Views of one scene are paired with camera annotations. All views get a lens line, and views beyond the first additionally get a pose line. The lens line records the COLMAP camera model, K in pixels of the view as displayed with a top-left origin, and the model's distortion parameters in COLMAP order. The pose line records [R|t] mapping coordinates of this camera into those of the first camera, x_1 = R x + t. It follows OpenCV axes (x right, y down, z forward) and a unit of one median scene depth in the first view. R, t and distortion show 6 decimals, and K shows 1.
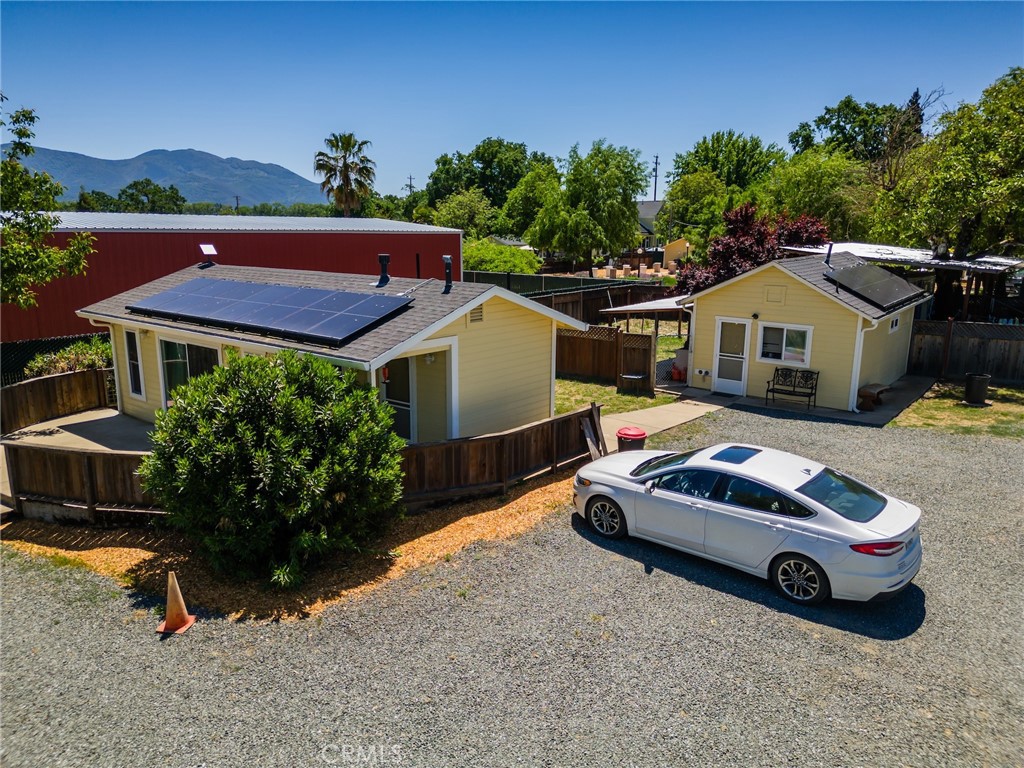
lens RADIAL K [[717.5, 0, 508.4], [0, 717.5, 381.5], [0, 0, 1]] dist [0.079747, -0.082580]
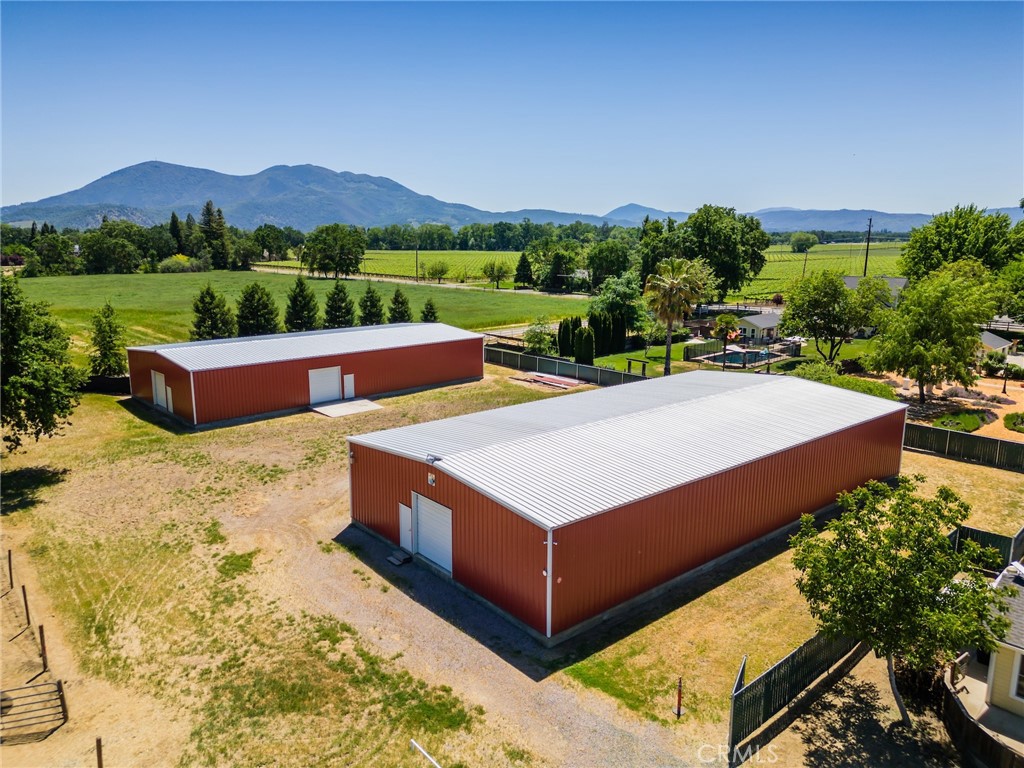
lens RADIAL K [[717.5, 0, 508.4], [0, 717.5, 381.5], [0, 0, 1]] dist [0.079747, -0.082580]
pose [[0.991805, 0.023449, -0.125590, -1.128093], [-0.024494, 0.999677, -0.006783, -0.470121], [0.125390, 0.009803, 0.992059, -0.423275]]
